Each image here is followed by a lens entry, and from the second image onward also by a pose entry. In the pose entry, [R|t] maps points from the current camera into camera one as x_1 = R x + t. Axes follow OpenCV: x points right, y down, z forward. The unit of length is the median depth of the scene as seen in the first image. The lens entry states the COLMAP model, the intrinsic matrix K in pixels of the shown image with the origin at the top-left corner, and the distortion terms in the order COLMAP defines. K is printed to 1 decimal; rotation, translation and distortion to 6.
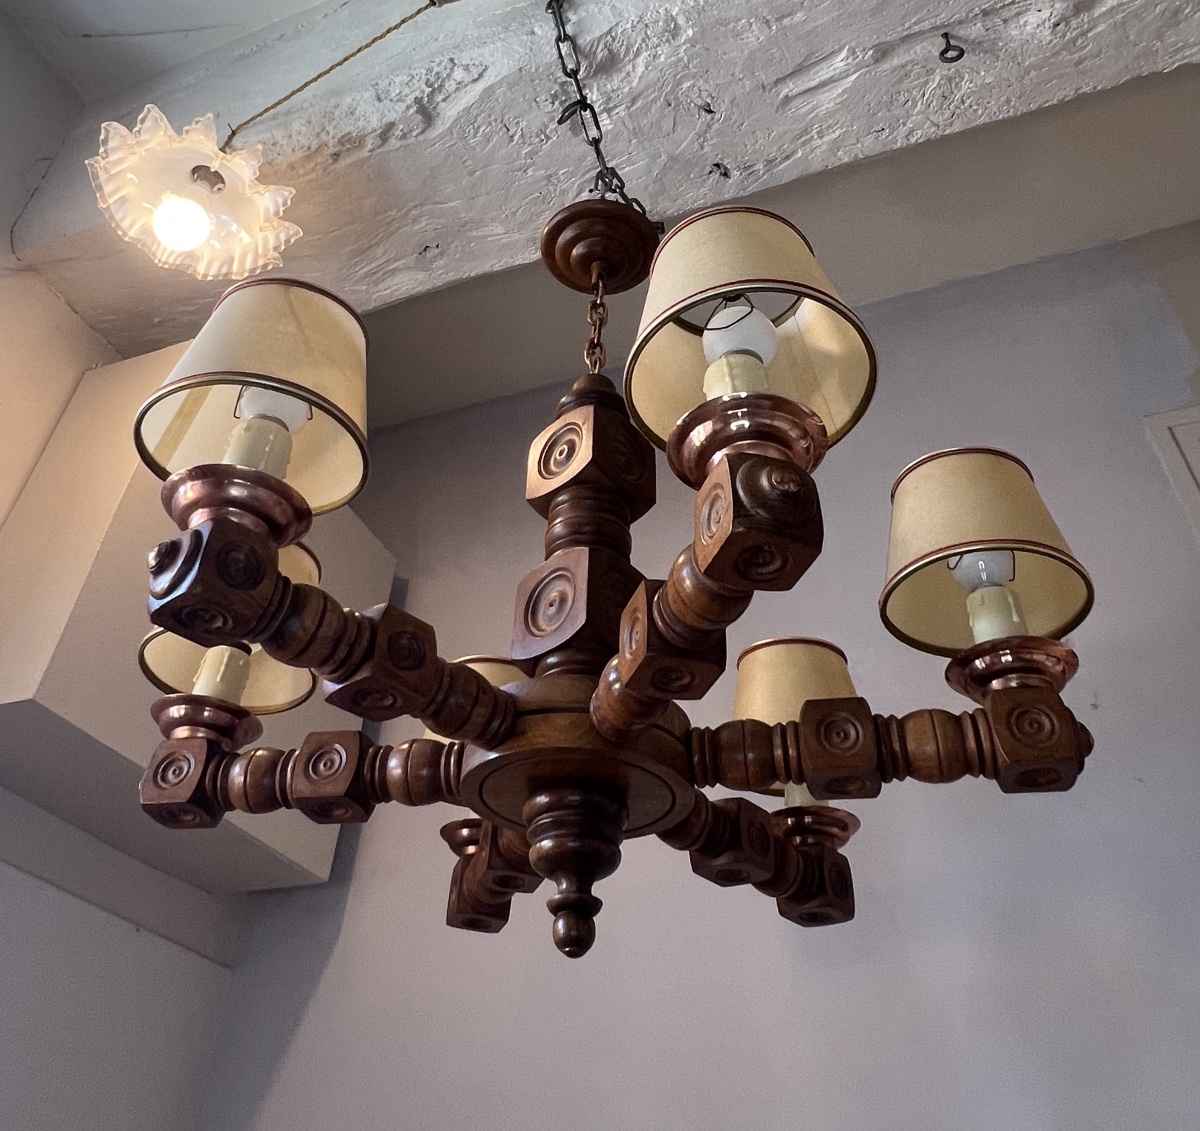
lens RADIAL K [[1047.6, 0, 566.6], [0, 1047.6, 350.9], [0, 0, 1]] dist [0.000133, -0.009717]
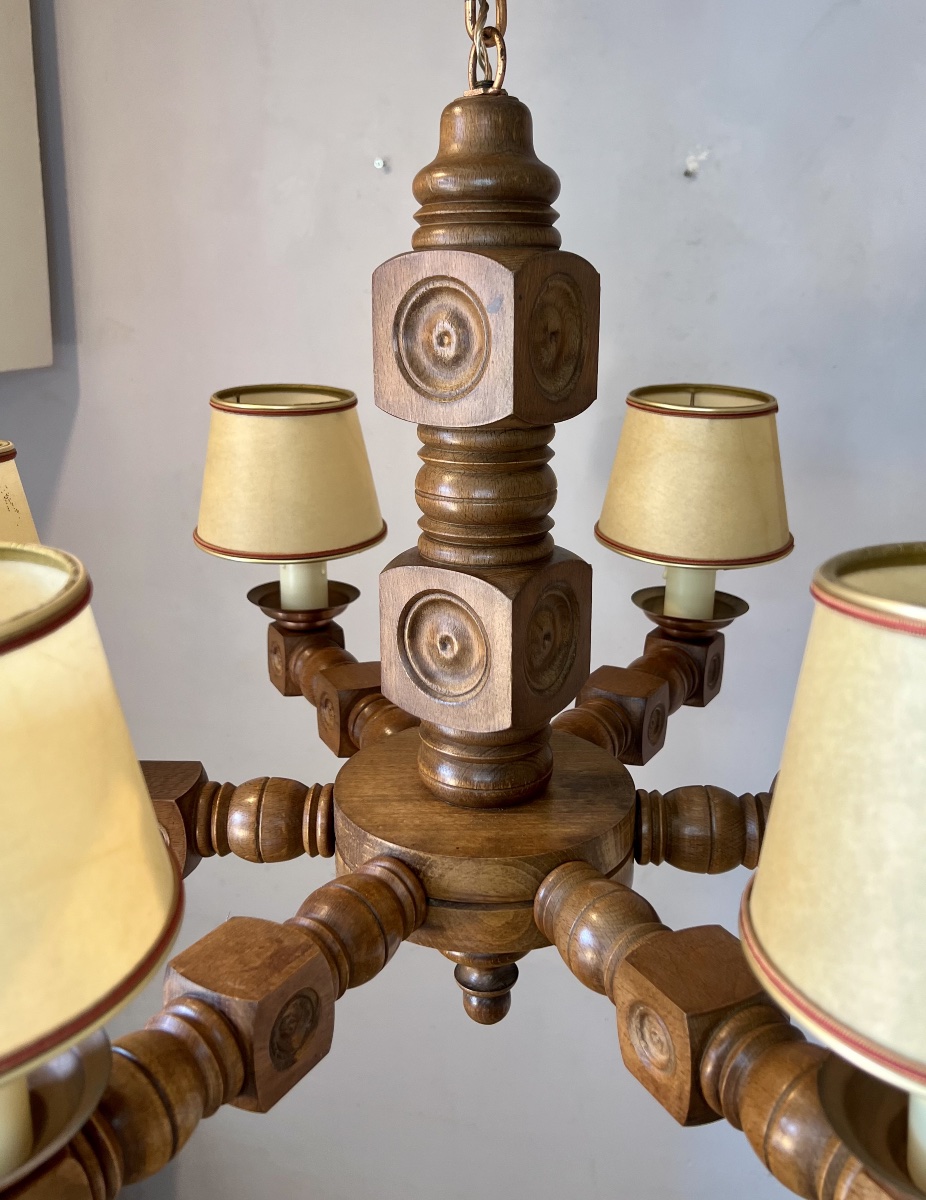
lens RADIAL K [[1073.9, 0, 464.3], [0, 1073.9, 555.2], [0, 0, 1]] dist [0.077292, -0.000241]
pose [[0.983046, -0.091959, 0.158632, -0.064571], [-0.089364, 0.515154, 0.852426, -0.224223], [-0.160108, -0.852150, 0.498203, 0.448444]]
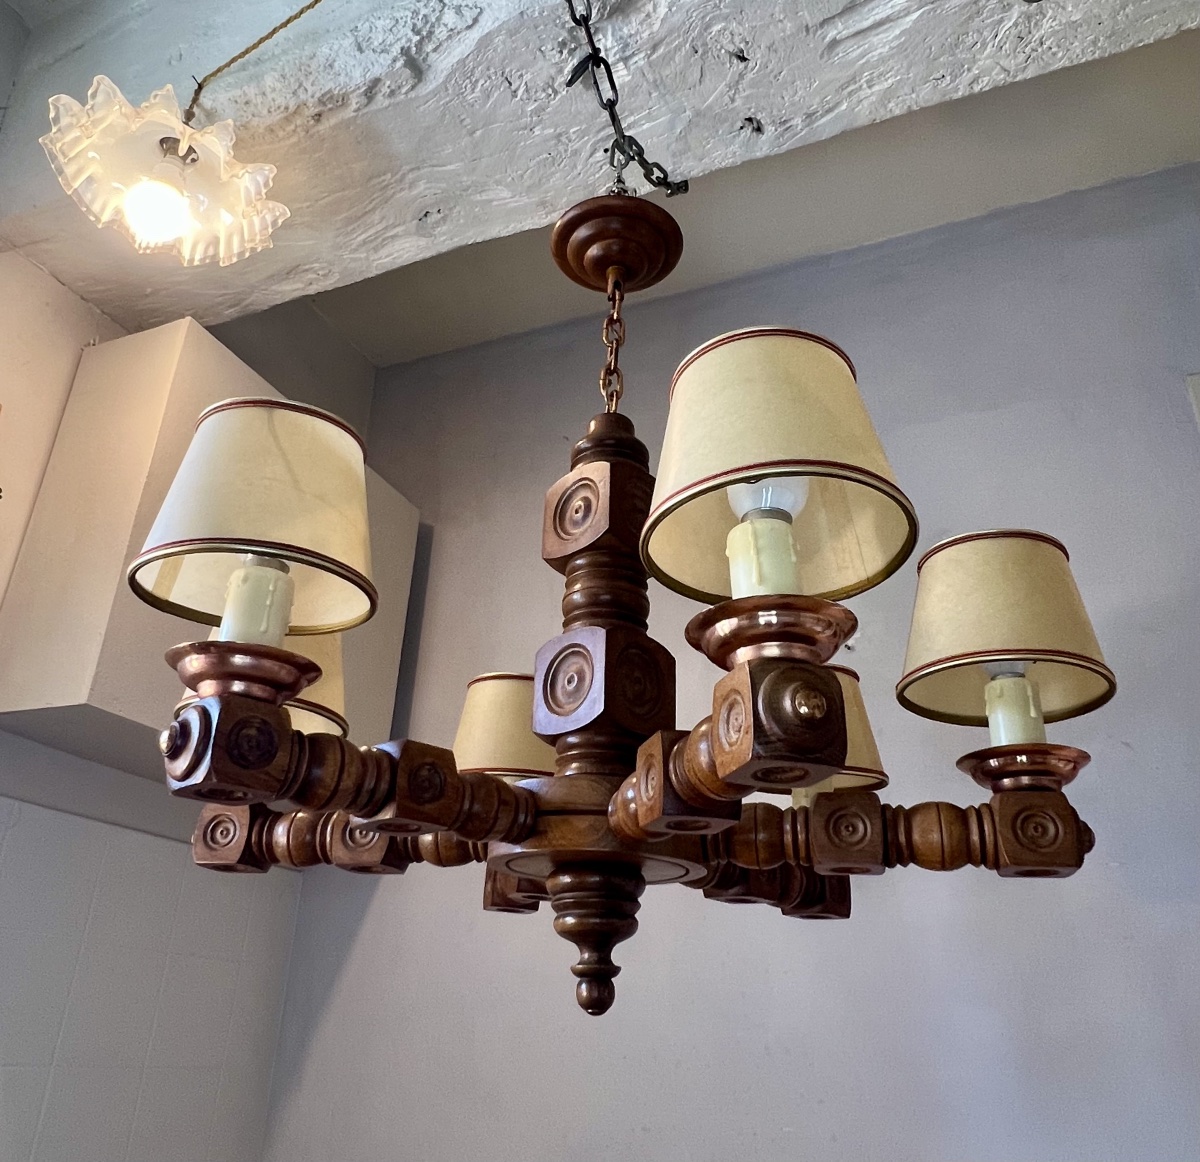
lens RADIAL K [[1027.4, 0, 565.0], [0, 1027.4, 554.2], [0, 0, 1]] dist [-0.004862, 0.000942]
pose [[0.999540, -0.016296, -0.025591, 0.005395], [0.023844, 0.943502, 0.330508, -0.126589], [0.018760, -0.330966, 0.943456, 0.066318]]
